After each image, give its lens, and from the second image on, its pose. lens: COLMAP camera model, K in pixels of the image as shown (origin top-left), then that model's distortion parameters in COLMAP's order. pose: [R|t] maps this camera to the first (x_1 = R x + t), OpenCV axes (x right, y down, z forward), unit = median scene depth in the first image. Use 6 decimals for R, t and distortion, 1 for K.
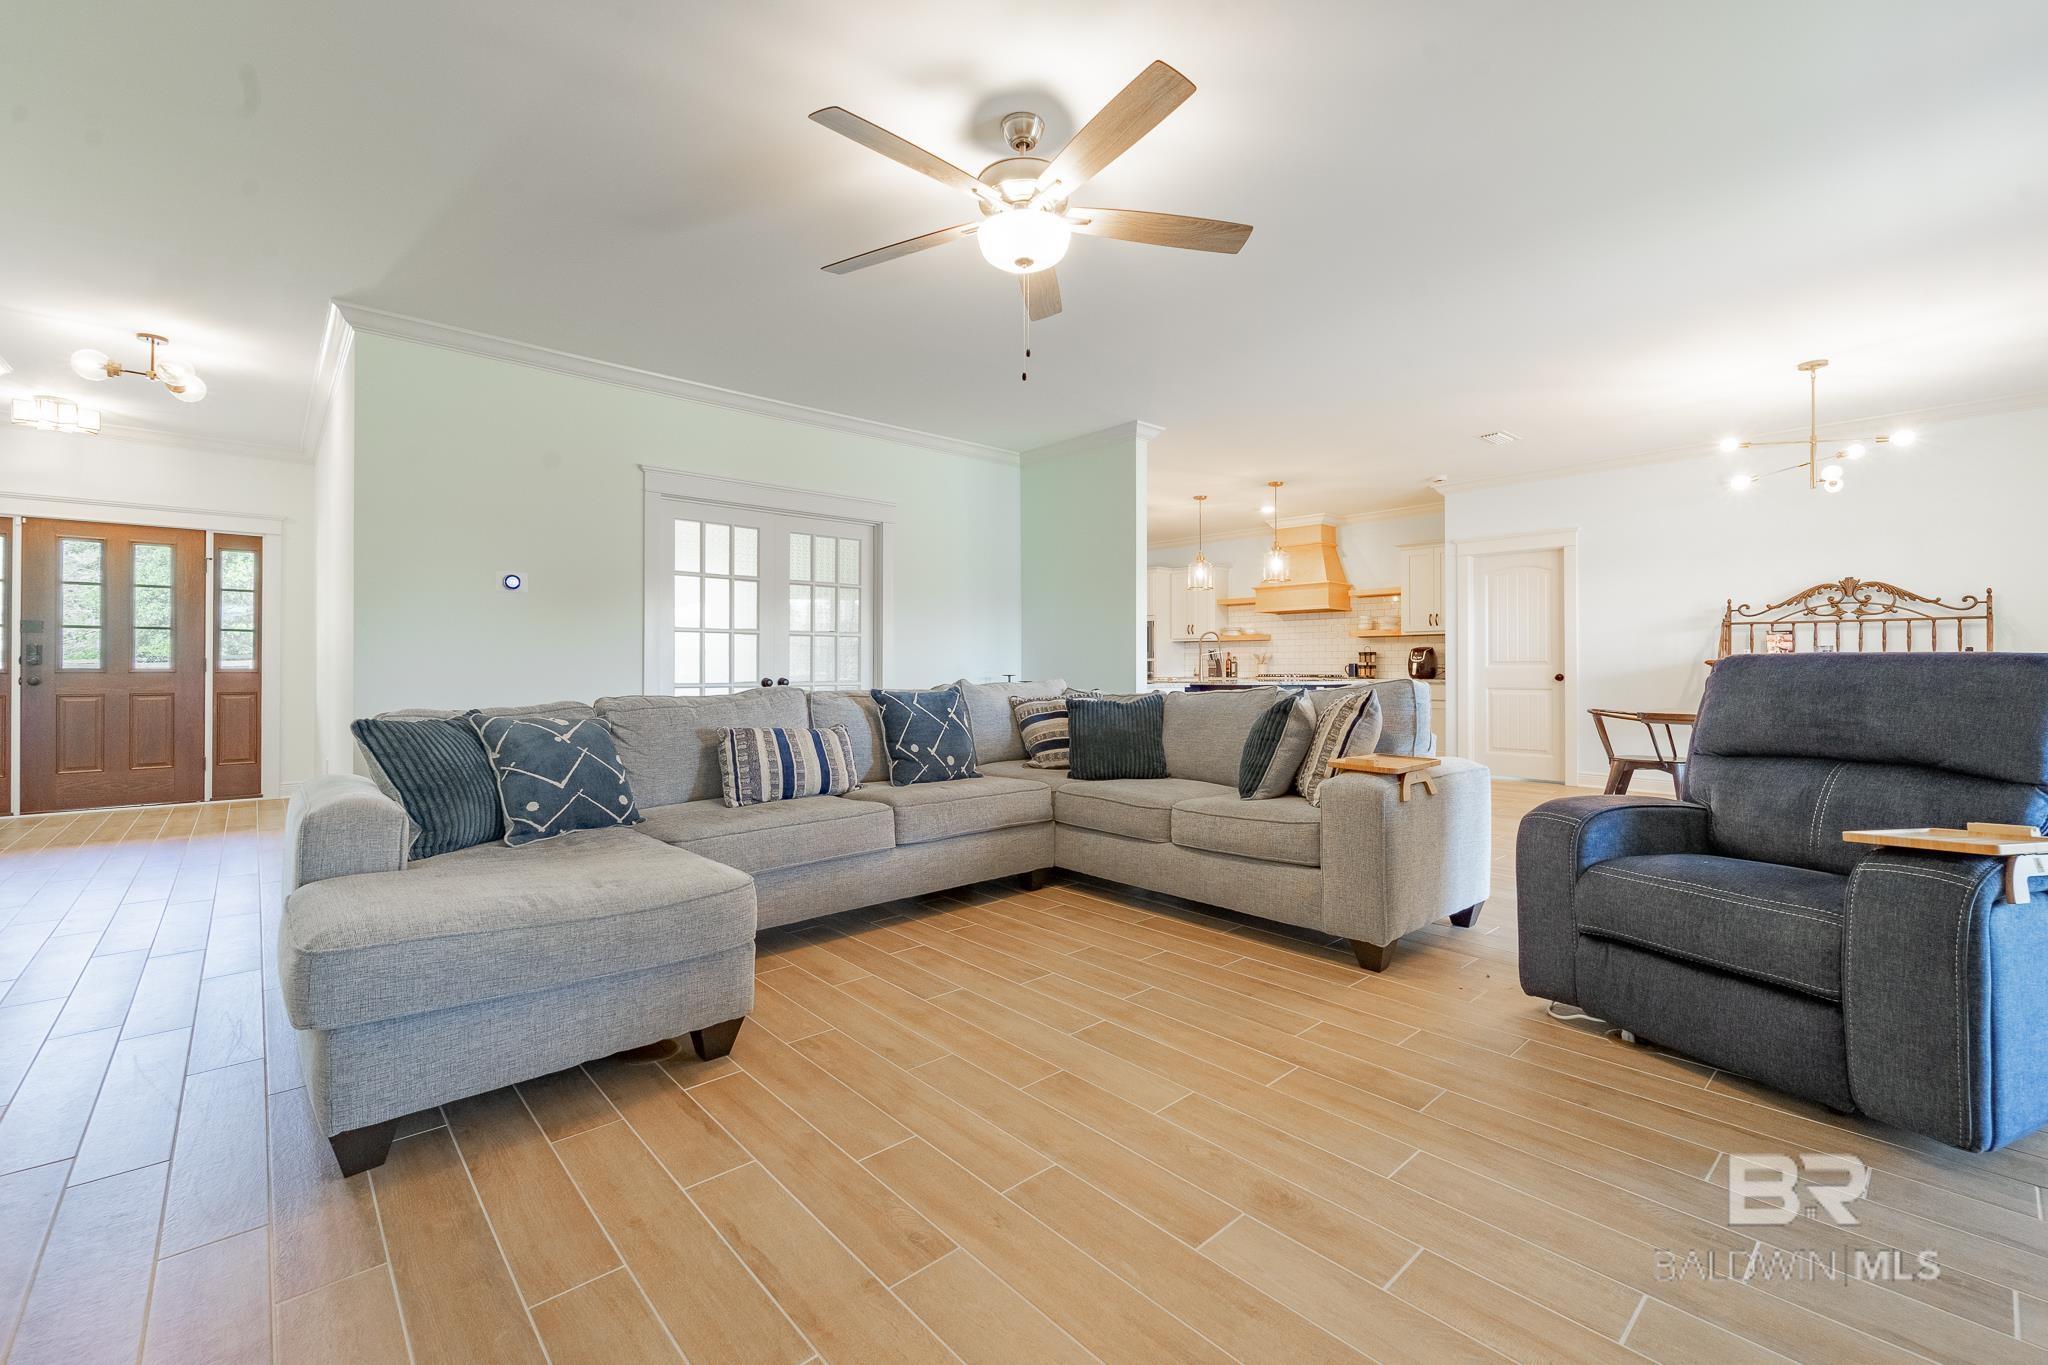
lens RADIAL K [[855.6, 0, 1020.7], [0, 855.6, 661.6], [0, 0, 1]] dist [-0.001794, -0.000290]
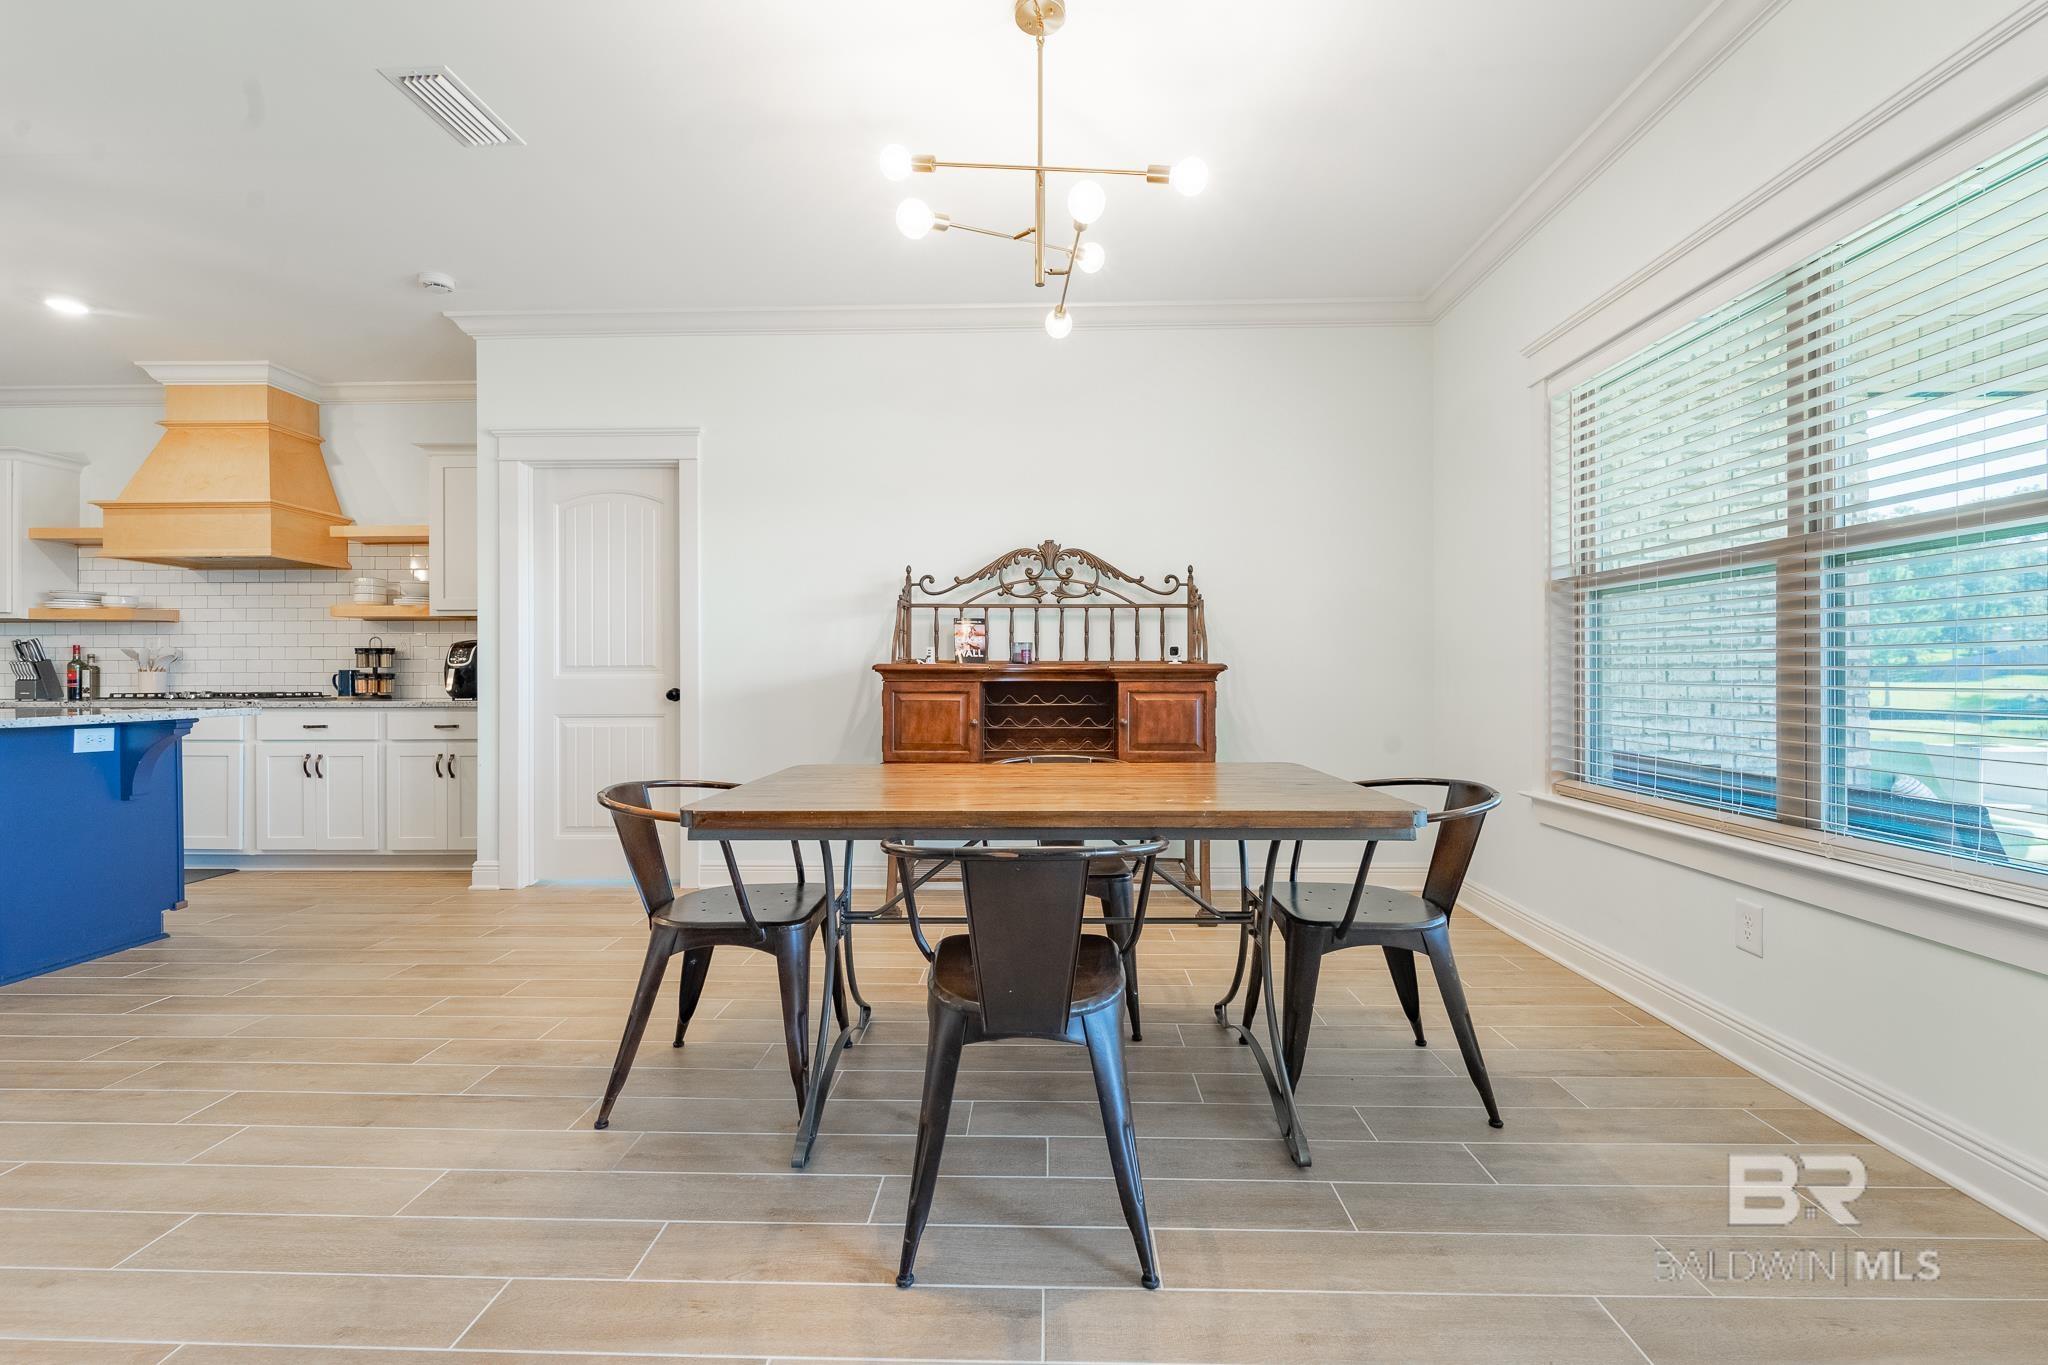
lens RADIAL K [[846.7, 0, 1024.0], [0, 846.7, 682.5], [0, 0, 1]] dist [0.000425, -0.000103]
pose [[0.688057, -0.006668, 0.725626, 0.702824], [-0.002789, 0.999926, 0.011834, 0.005933], [-0.725651, -0.010167, 0.687987, 0.822835]]
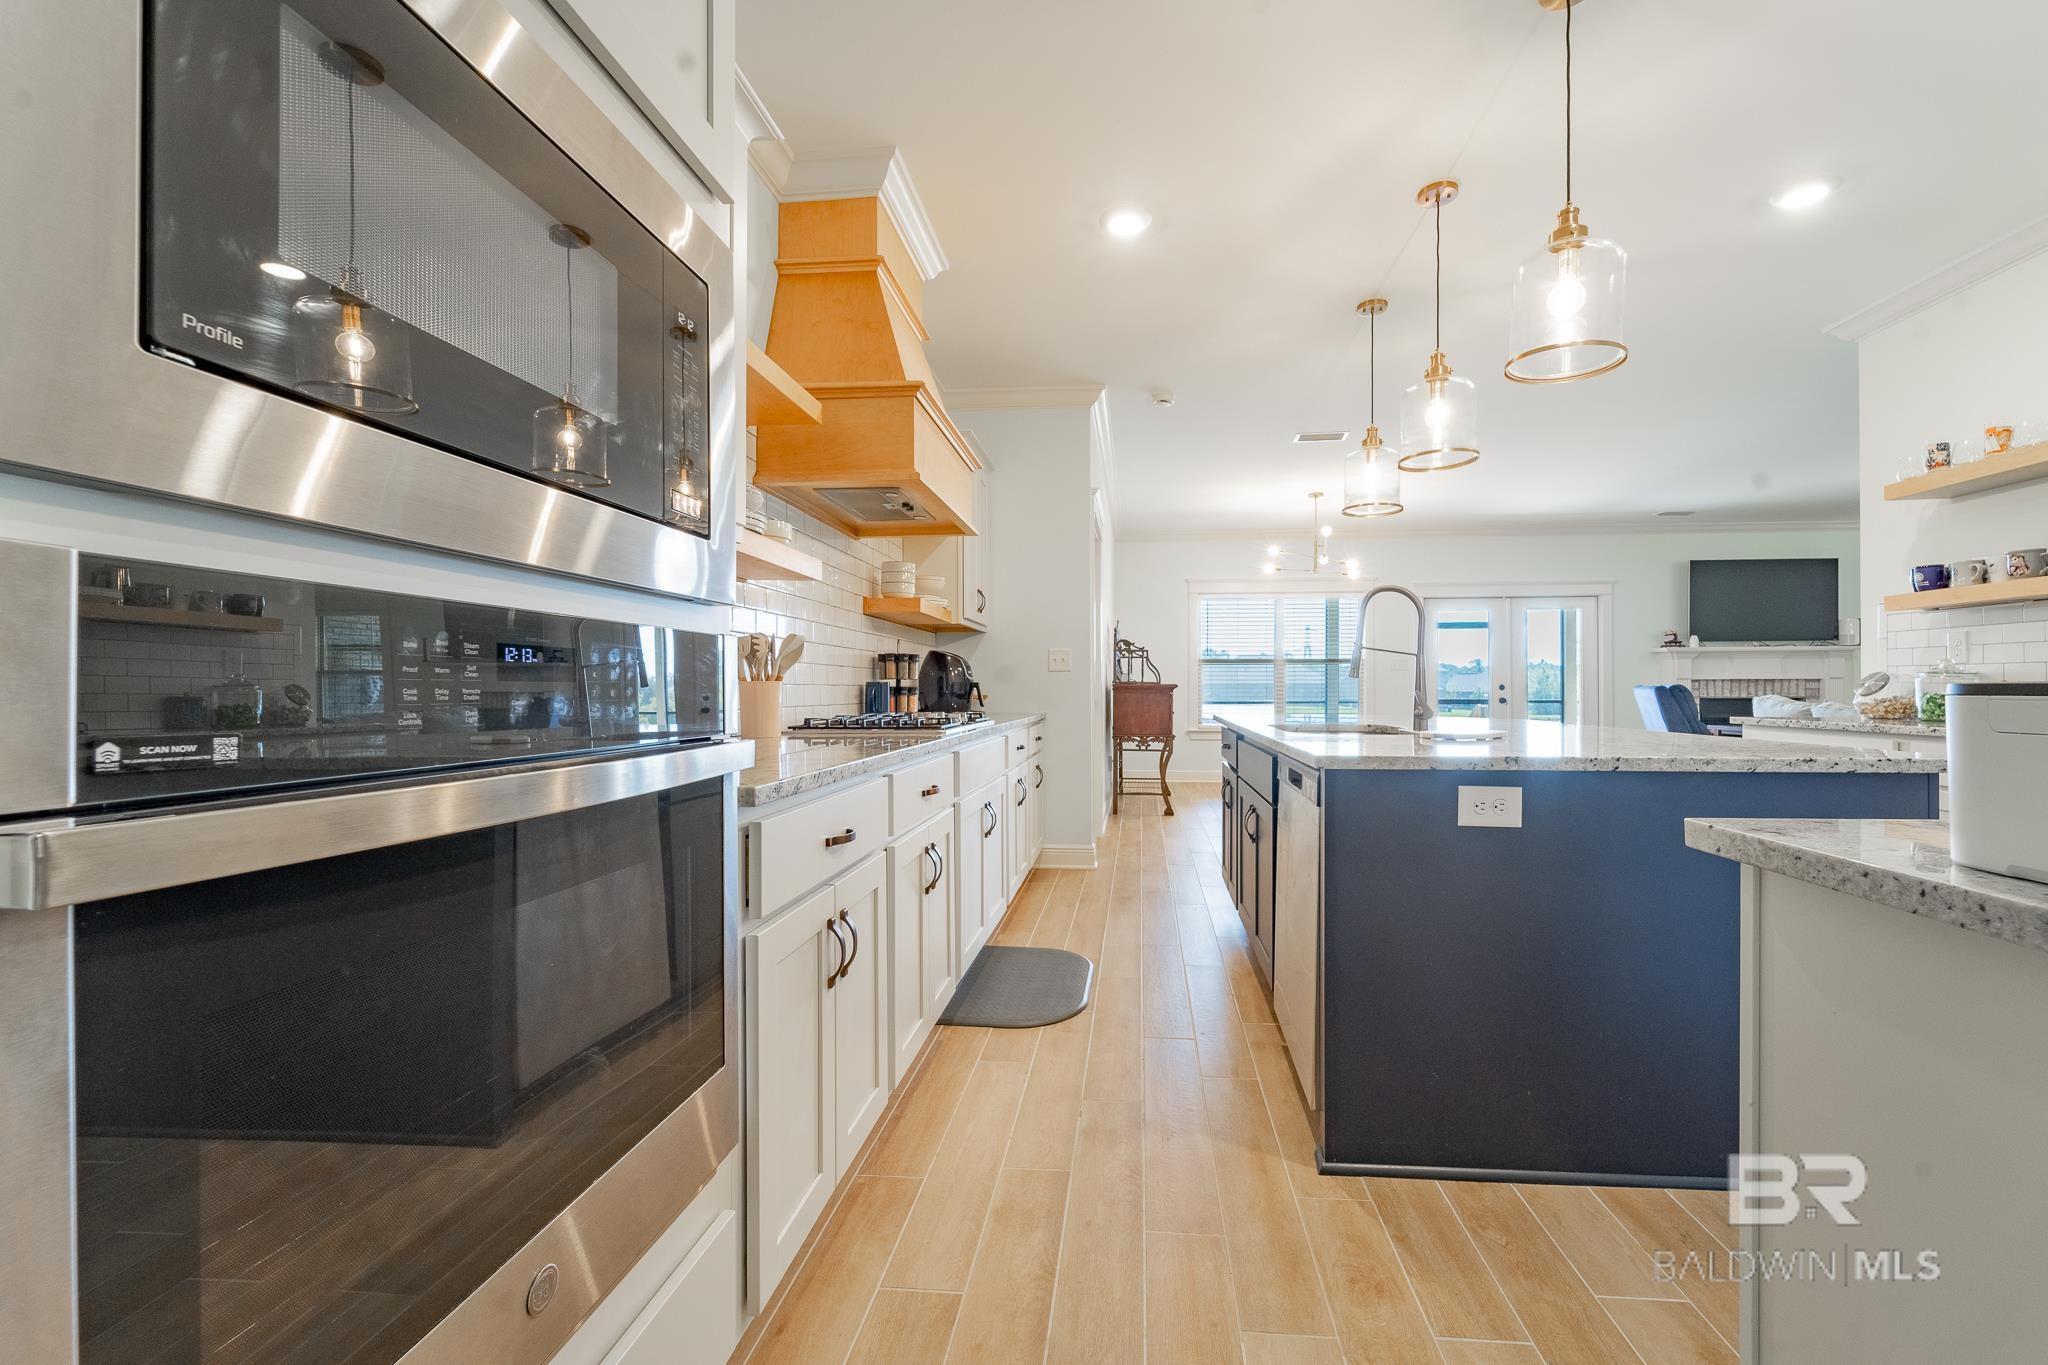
lens RADIAL K [[842.6, 0, 1016.7], [0, 842.6, 675.2], [0, 0, 1]] dist [0.000633, 0.000064]
pose [[-0.678741, 0.011042, 0.734295, 0.211957], [-0.003457, 0.999828, -0.018230, 0.011377], [-0.734369, -0.014912, -0.678586, 2.869110]]
